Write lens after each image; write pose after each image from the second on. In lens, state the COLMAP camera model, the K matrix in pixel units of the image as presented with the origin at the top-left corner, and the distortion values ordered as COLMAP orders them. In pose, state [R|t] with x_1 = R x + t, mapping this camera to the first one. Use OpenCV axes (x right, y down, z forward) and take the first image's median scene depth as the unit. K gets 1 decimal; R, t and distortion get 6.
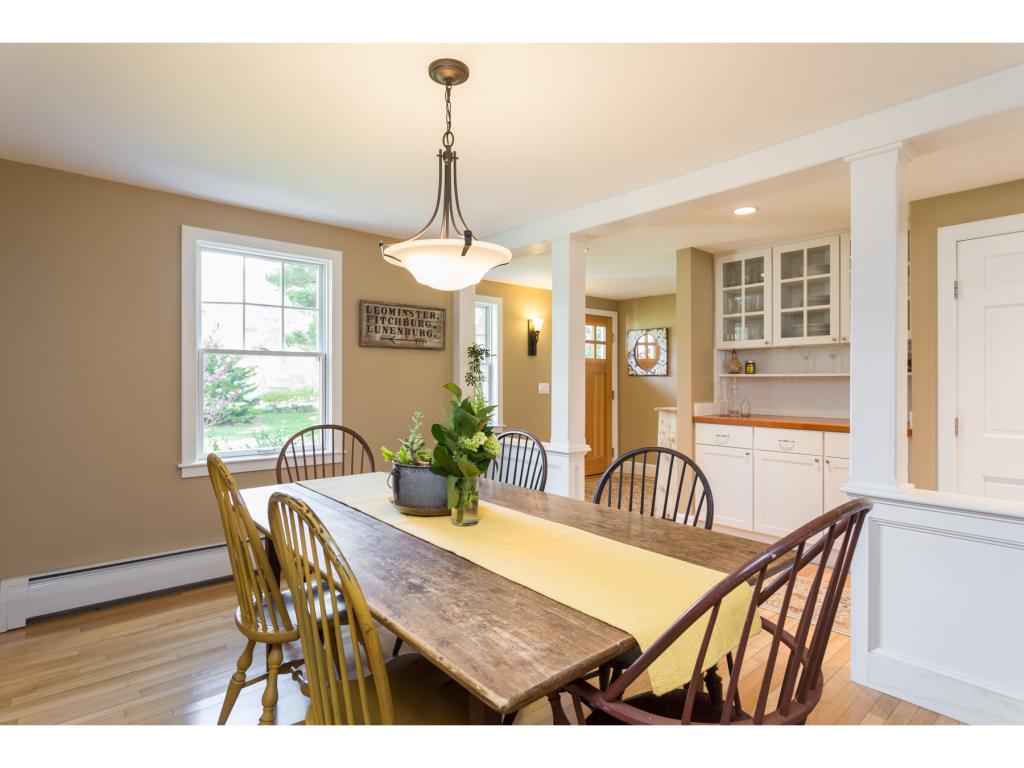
lens RADIAL K [[551.0, 0, 502.5], [0, 551.0, 376.1], [0, 0, 1]] dist [-0.001459, 0.000393]
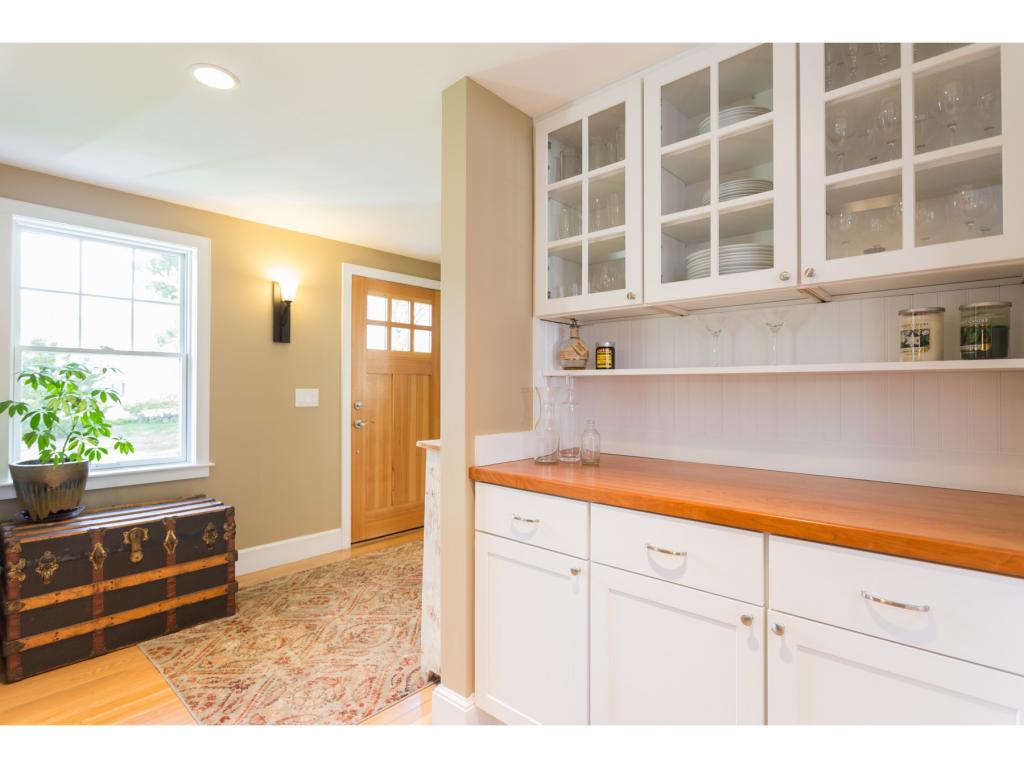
lens RADIAL K [[510.8, 0, 514.0], [0, 510.8, 378.3], [0, 0, 1]] dist [-0.014079, 0.000752]
pose [[0.991631, 0.003650, 0.129054, 0.324317], [-0.002589, 0.999961, -0.008387, 0.007044], [-0.129080, 0.007982, 0.991602, 0.591980]]
